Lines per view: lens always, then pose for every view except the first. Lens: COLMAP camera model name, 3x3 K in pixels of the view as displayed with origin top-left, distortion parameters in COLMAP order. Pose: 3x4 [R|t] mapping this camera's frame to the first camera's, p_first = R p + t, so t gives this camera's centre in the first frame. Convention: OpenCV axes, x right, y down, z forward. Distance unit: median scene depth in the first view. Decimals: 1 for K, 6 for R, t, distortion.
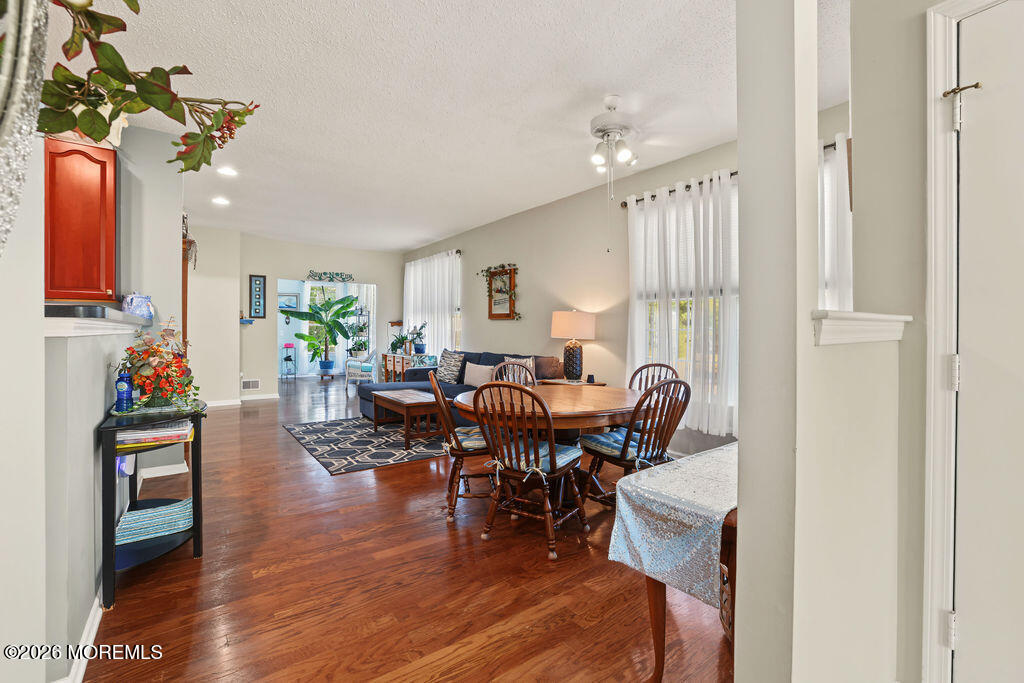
lens RADIAL K [[457.6, 0, 506.5], [0, 457.6, 329.7], [0, 0, 1]] dist [-0.040484, 0.019643]
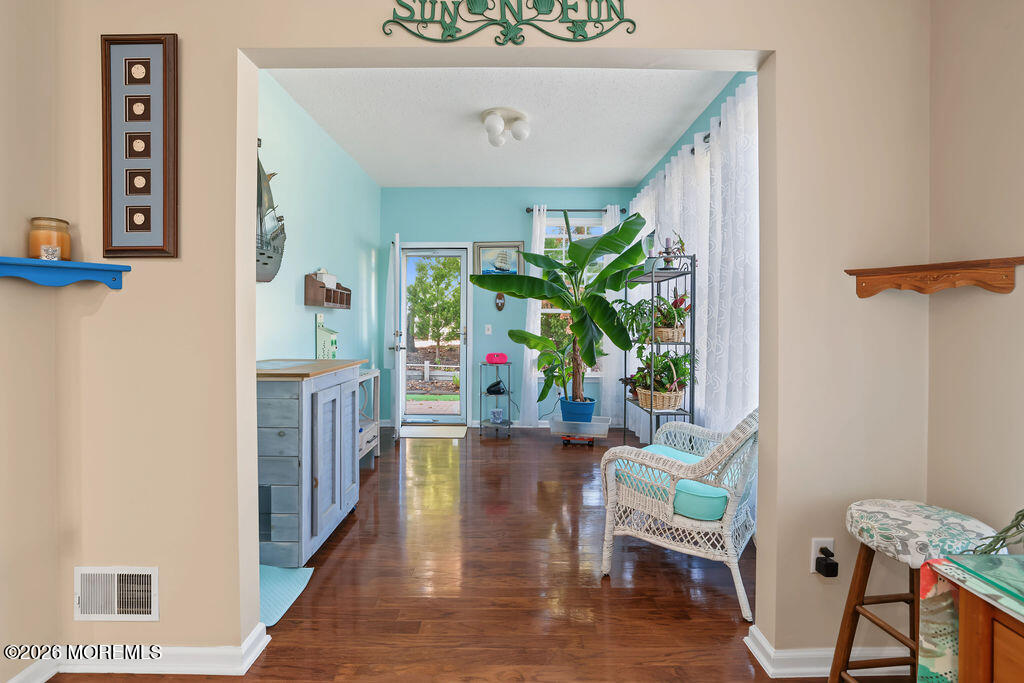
lens RADIAL K [[457.6, 0, 506.5], [0, 457.6, 329.7], [0, 0, 1]] dist [-0.040484, 0.019643]
pose [[0.810617, 0.003766, -0.585565, -0.309742], [0.001773, 0.999959, 0.008886, 0.004800], [0.585575, -0.008241, 0.810577, 0.939354]]
